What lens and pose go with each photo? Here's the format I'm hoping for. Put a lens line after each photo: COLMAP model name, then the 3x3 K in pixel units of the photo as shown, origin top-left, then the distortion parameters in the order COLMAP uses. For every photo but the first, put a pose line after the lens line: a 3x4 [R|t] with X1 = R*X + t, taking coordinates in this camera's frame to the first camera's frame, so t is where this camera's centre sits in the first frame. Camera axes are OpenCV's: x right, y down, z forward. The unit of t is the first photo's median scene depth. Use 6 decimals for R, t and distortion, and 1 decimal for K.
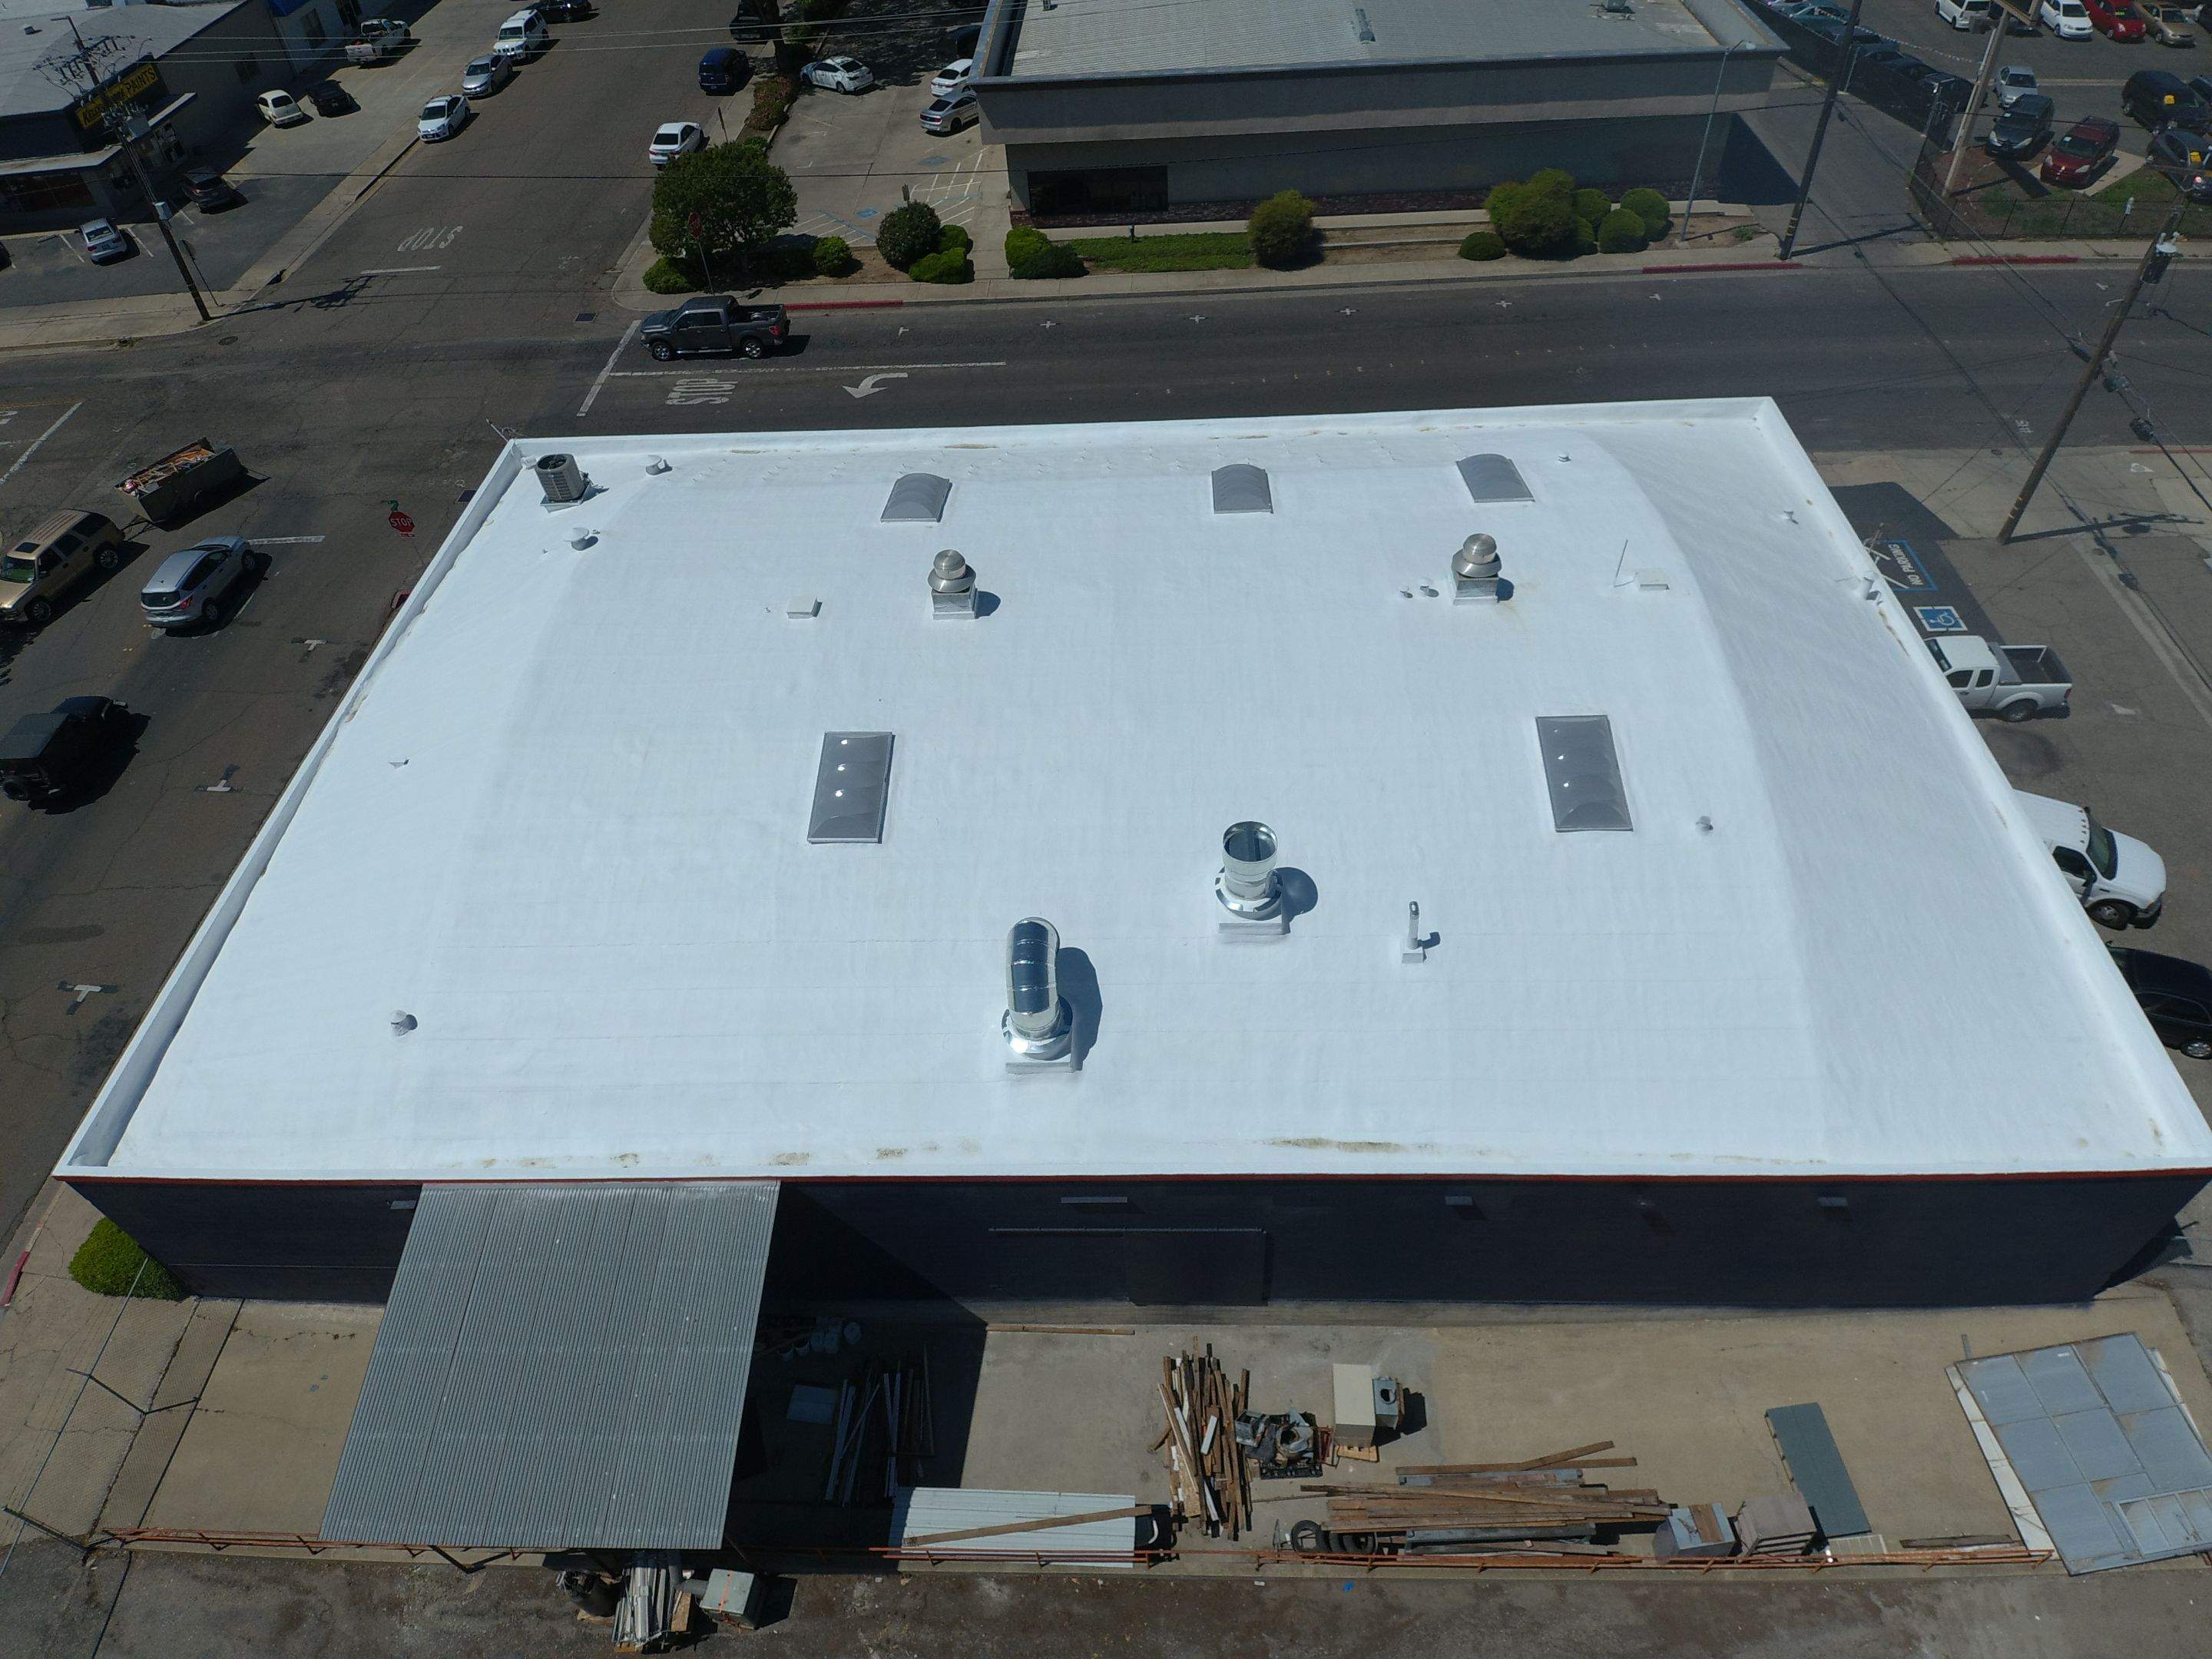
lens RADIAL K [[1321.6, 0, 1114.4], [0, 1321.6, 866.6], [0, 0, 1]] dist [0.066177, -0.095325]
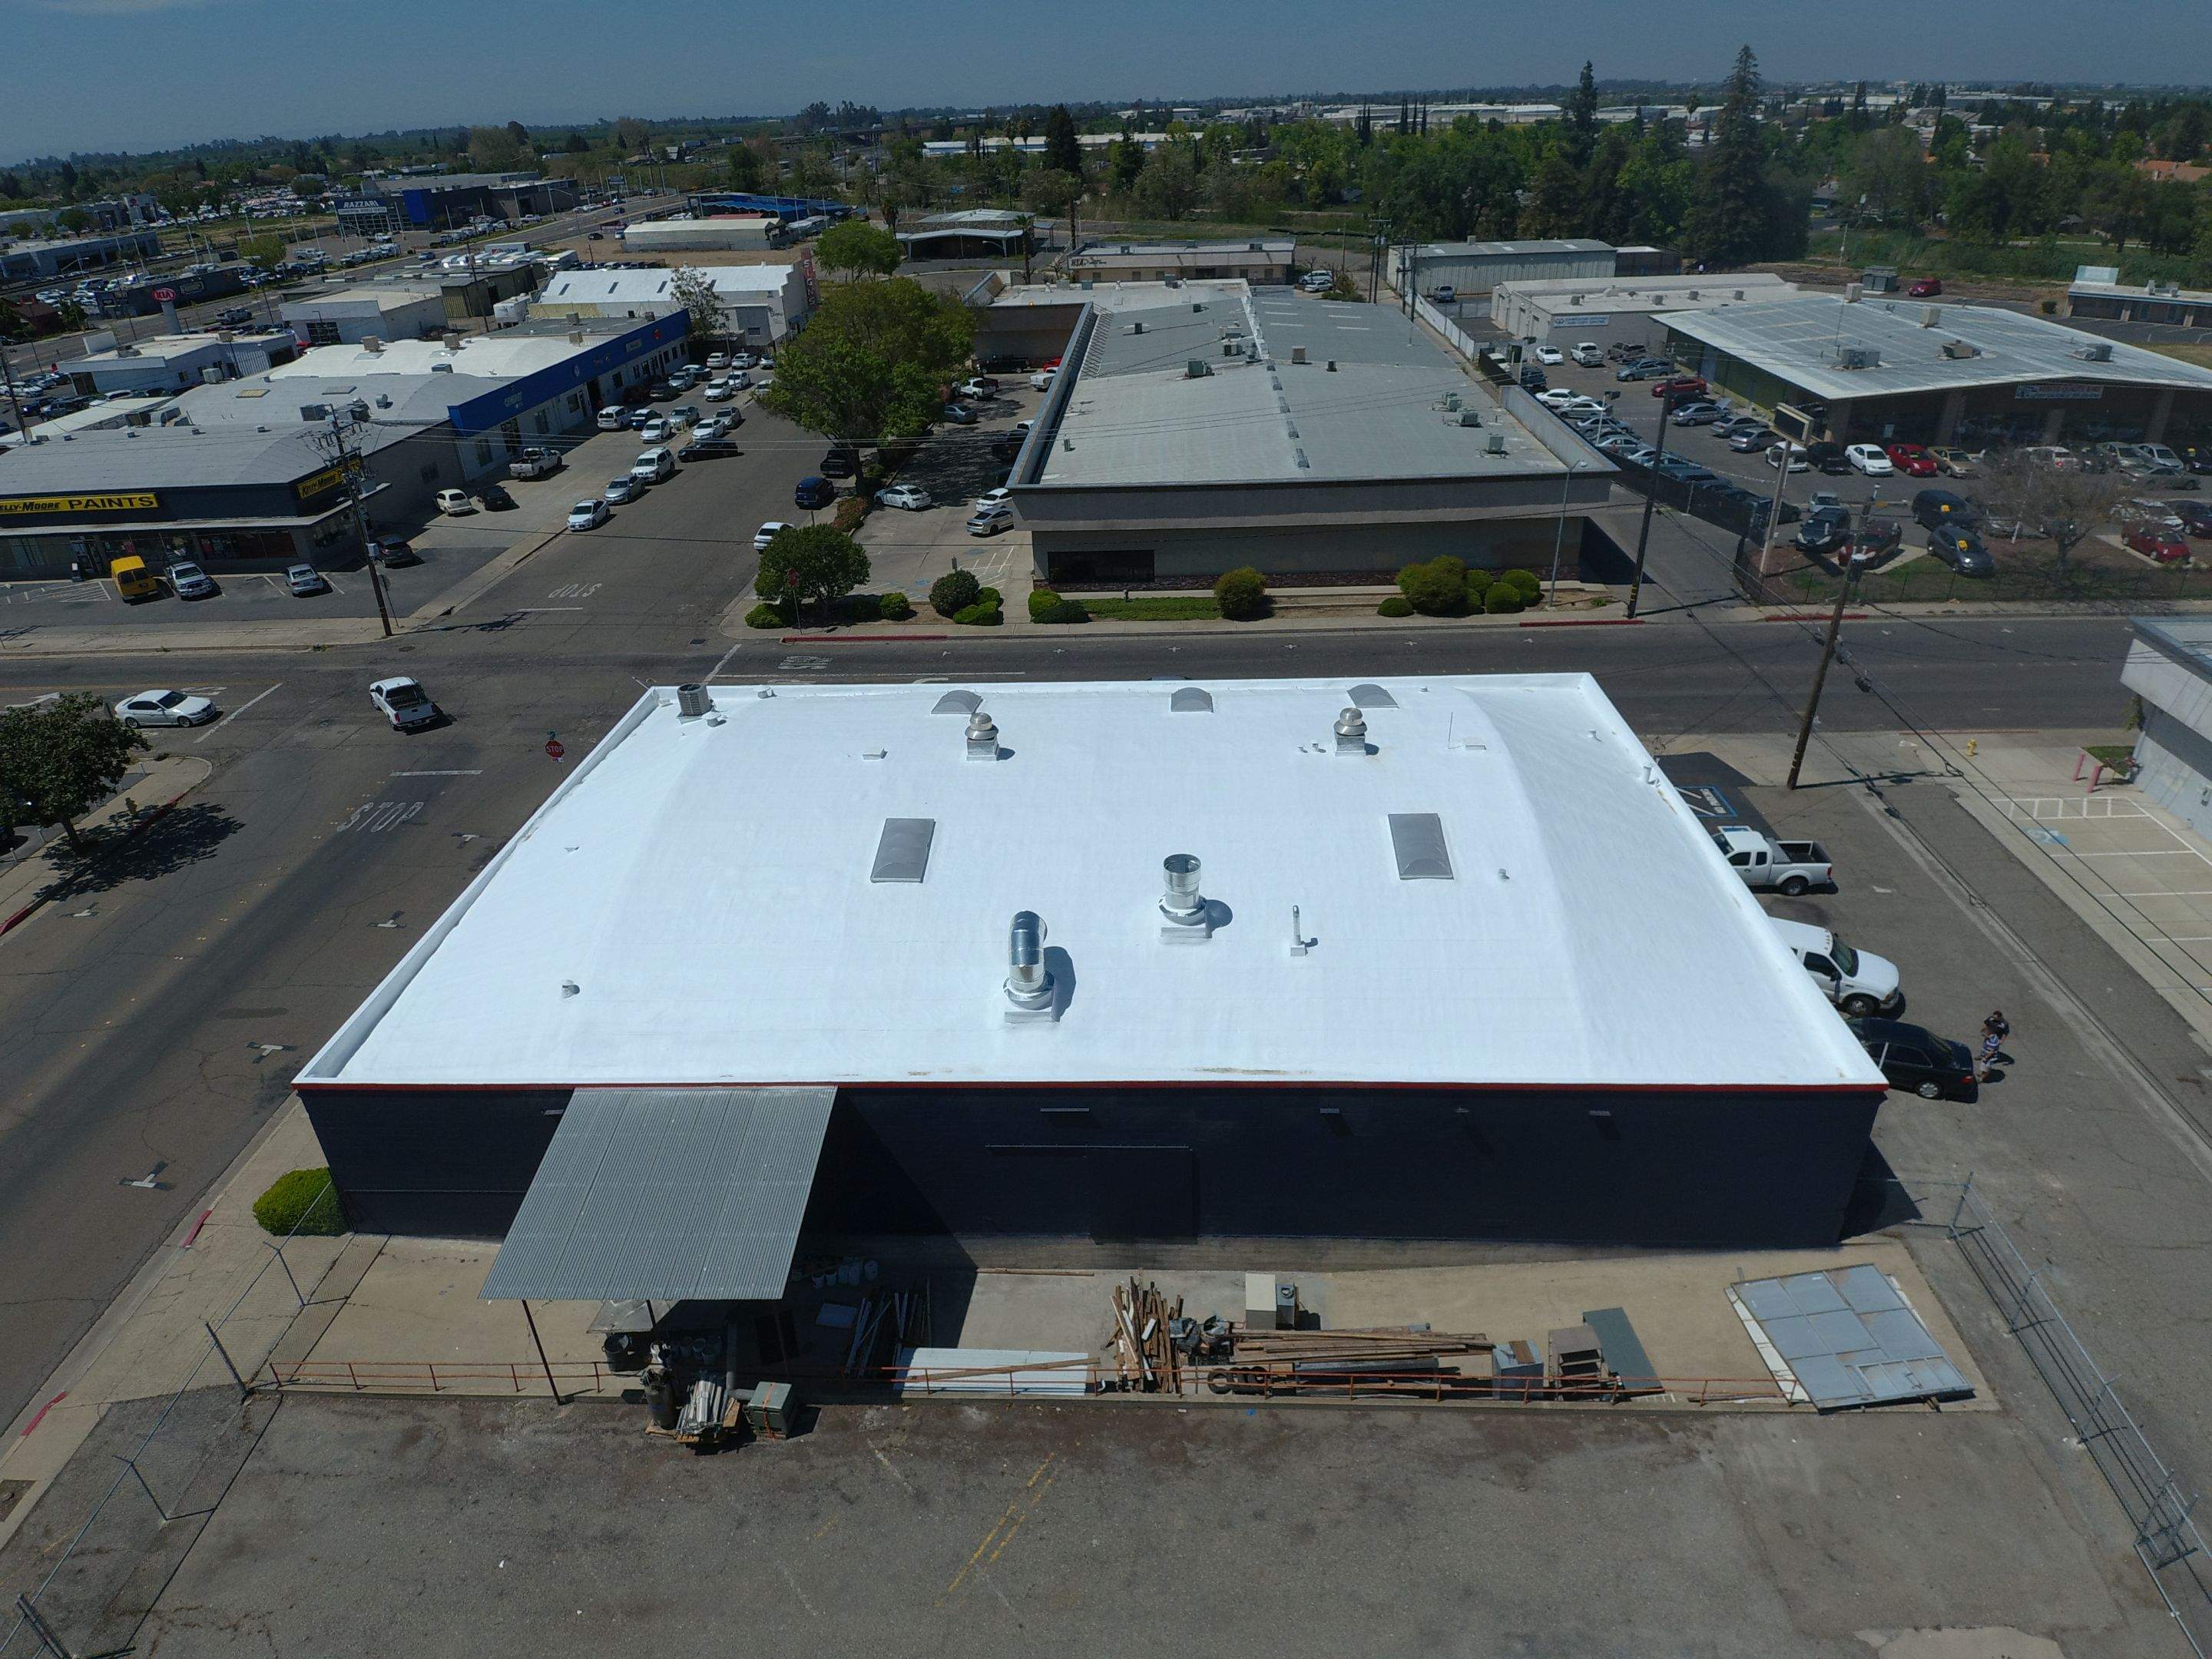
lens RADIAL K [[1321.6, 0, 1114.4], [0, 1321.6, 866.6], [0, 0, 1]] dist [0.066177, -0.095325]
pose [[0.999689, 0.024391, -0.005198, 0.027888], [-0.024822, 0.952991, -0.301981, 0.319428], [-0.002412, 0.302016, 0.953300, -0.282966]]
